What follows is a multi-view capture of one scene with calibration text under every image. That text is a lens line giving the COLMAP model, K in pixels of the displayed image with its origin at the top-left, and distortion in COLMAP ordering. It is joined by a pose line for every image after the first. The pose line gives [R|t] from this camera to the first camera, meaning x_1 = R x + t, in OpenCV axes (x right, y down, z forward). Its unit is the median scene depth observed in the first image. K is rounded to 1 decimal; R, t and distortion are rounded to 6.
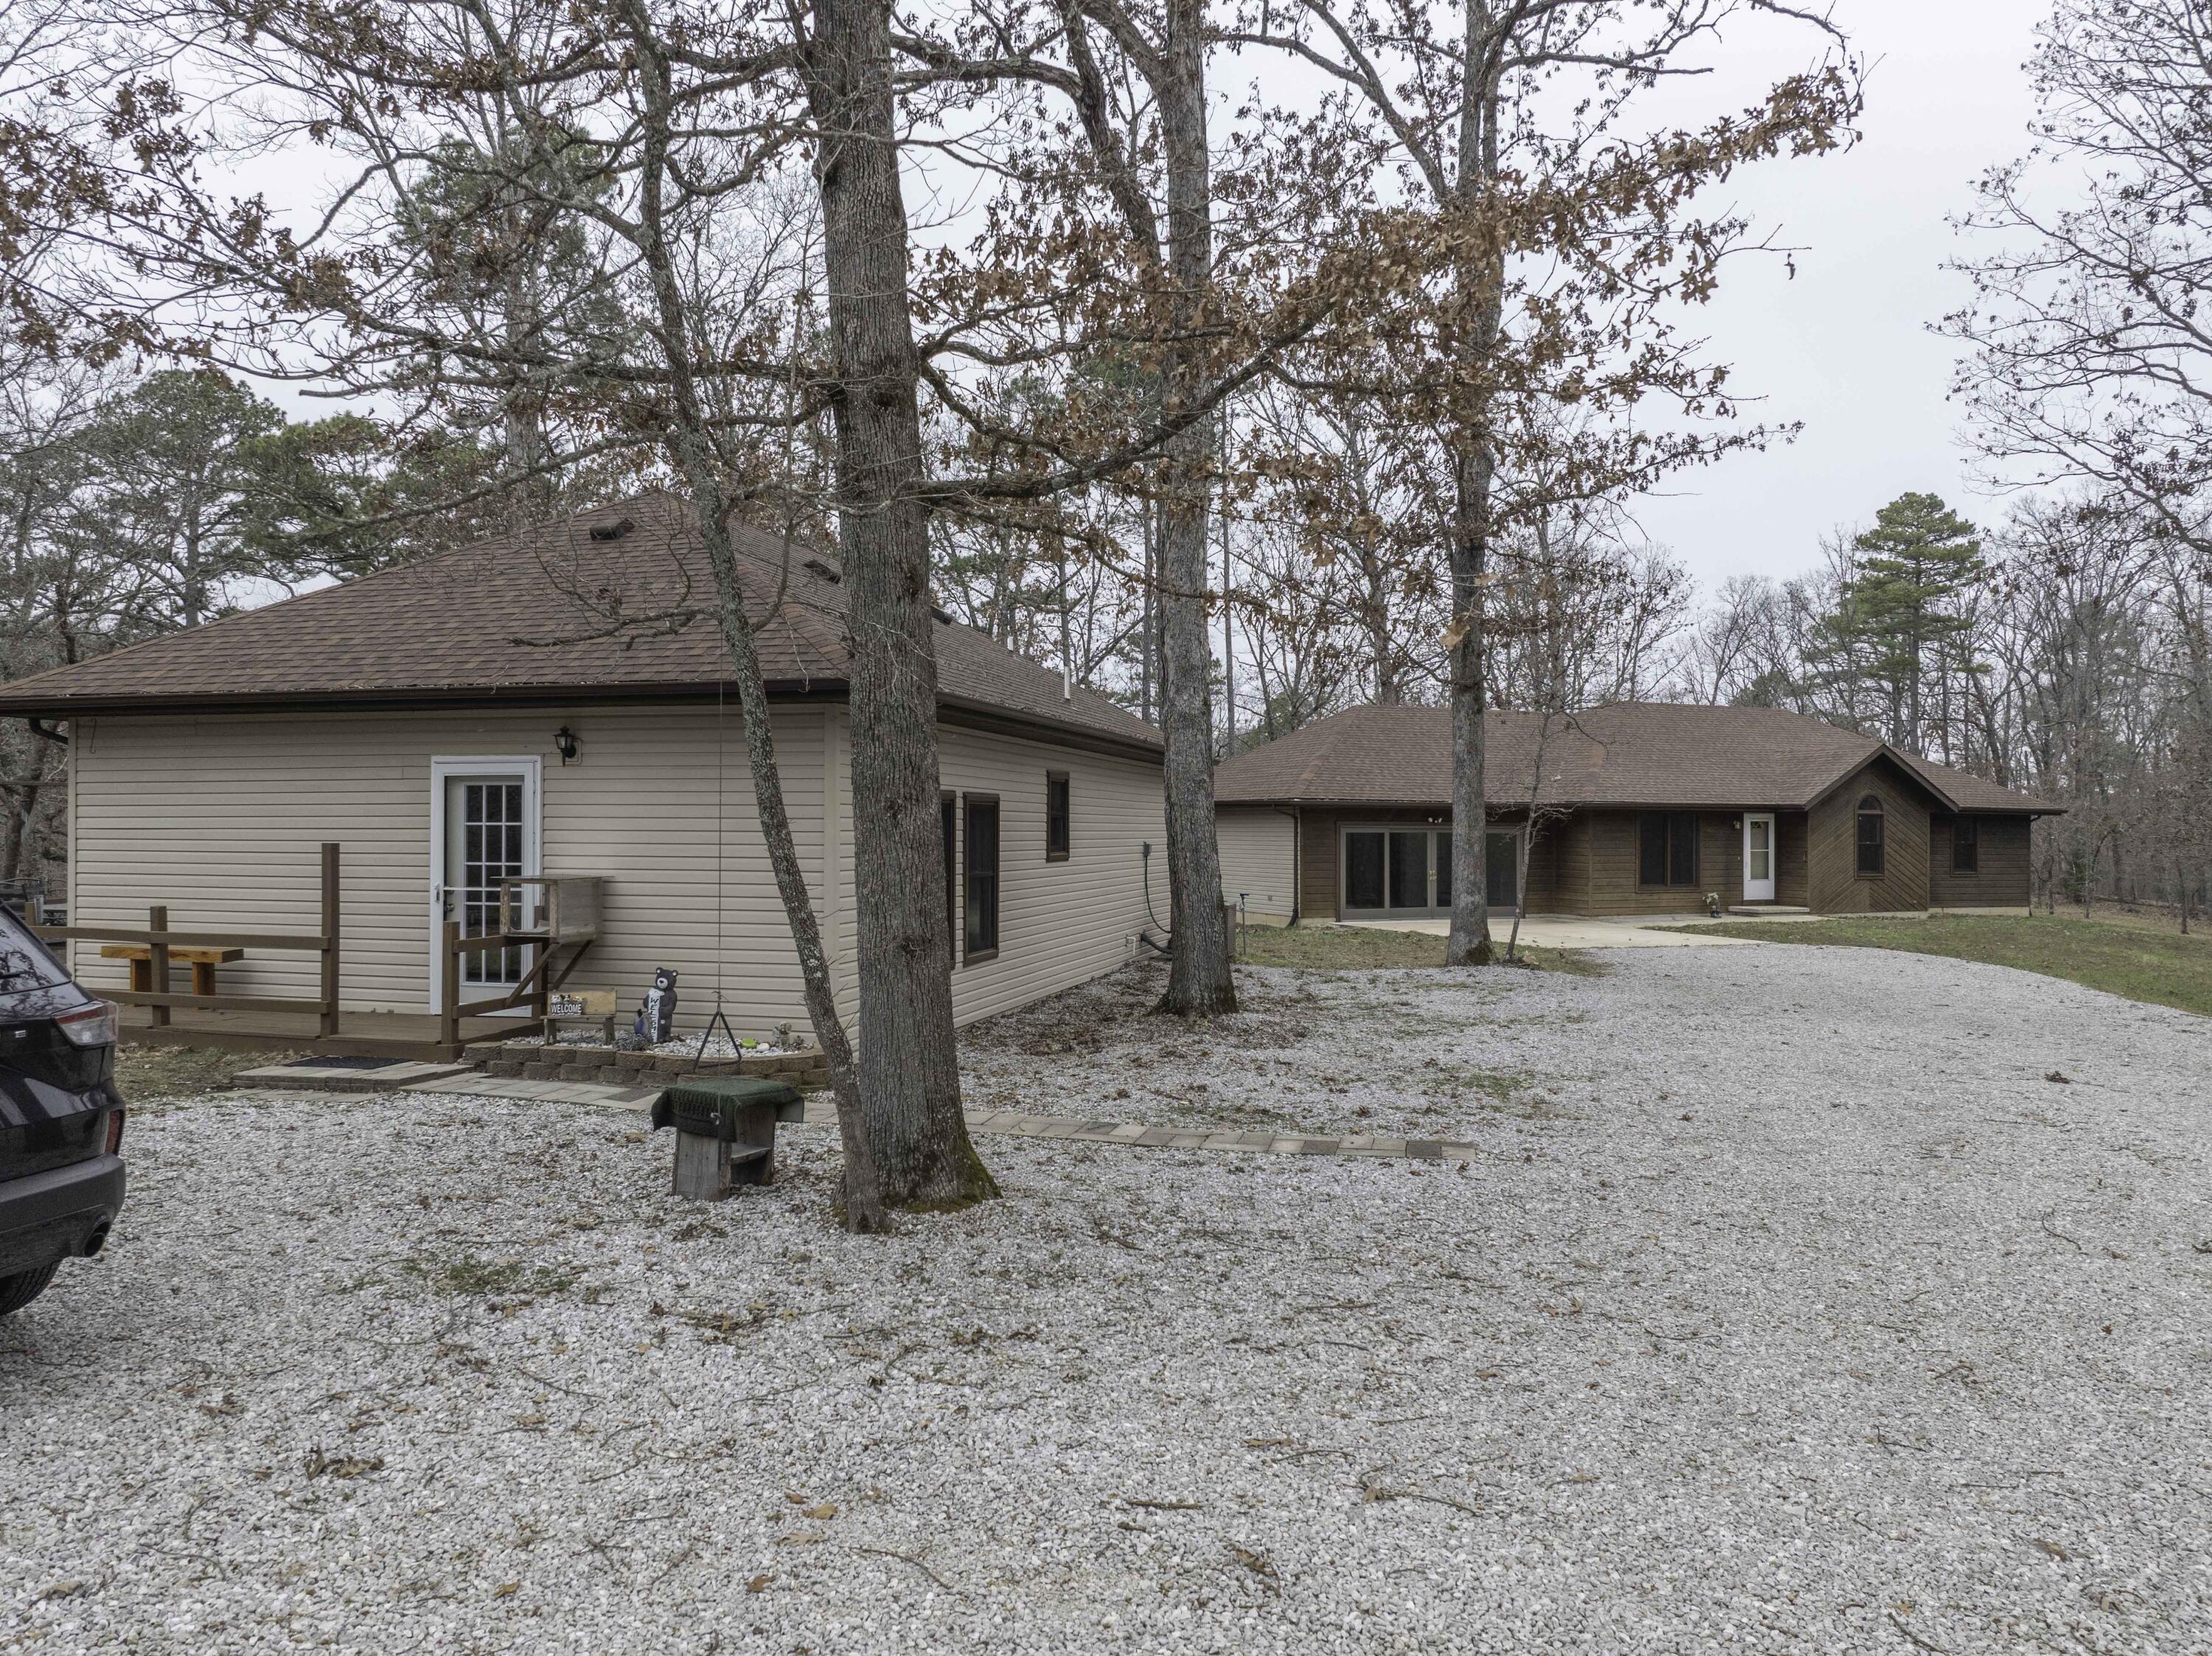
lens RADIAL K [[1554.5, 0, 1099.7], [0, 1554.5, 832.0], [0, 0, 1]] dist [-0.048511, 0.014320]
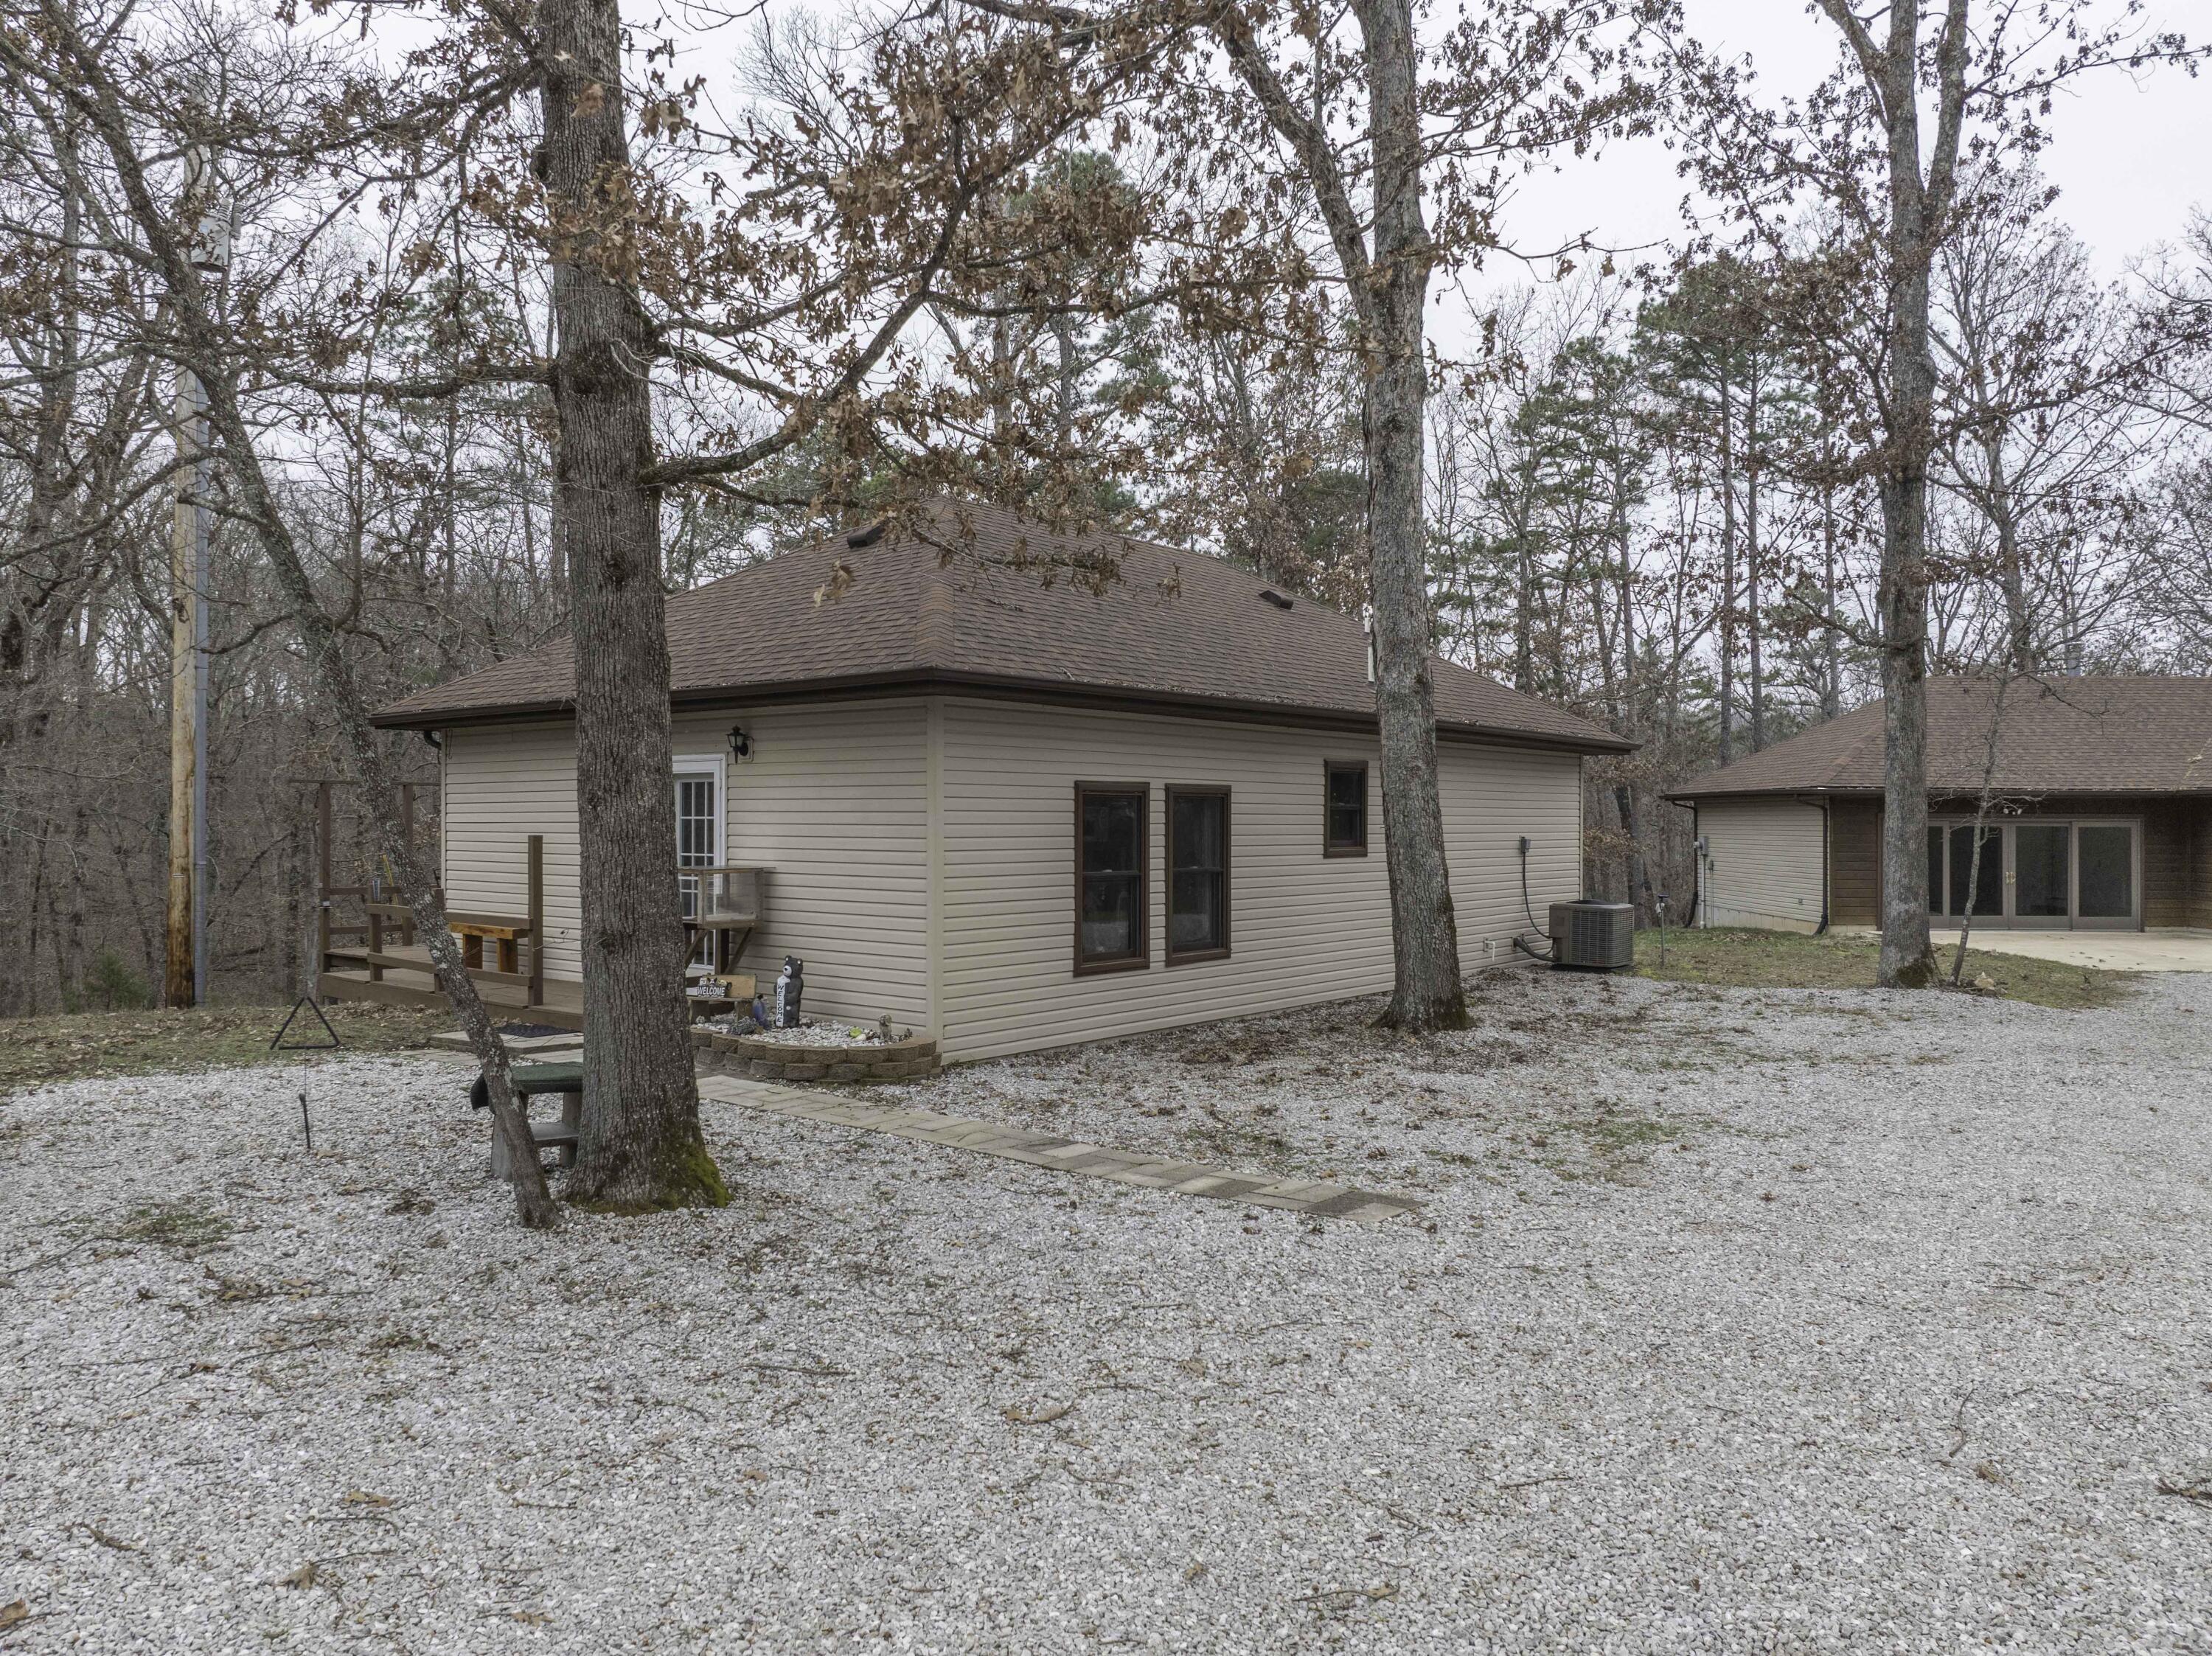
lens RADIAL K [[1554.5, 0, 1107.3], [0, 1554.5, 828.8], [0, 0, 1]] dist [-0.048511, 0.014320]
pose [[0.909774, 0.000691, -0.415103, 0.325334], [-0.000005, 0.999999, 0.001655, 0.000641], [0.415104, -0.001503, 0.909773, 0.137050]]
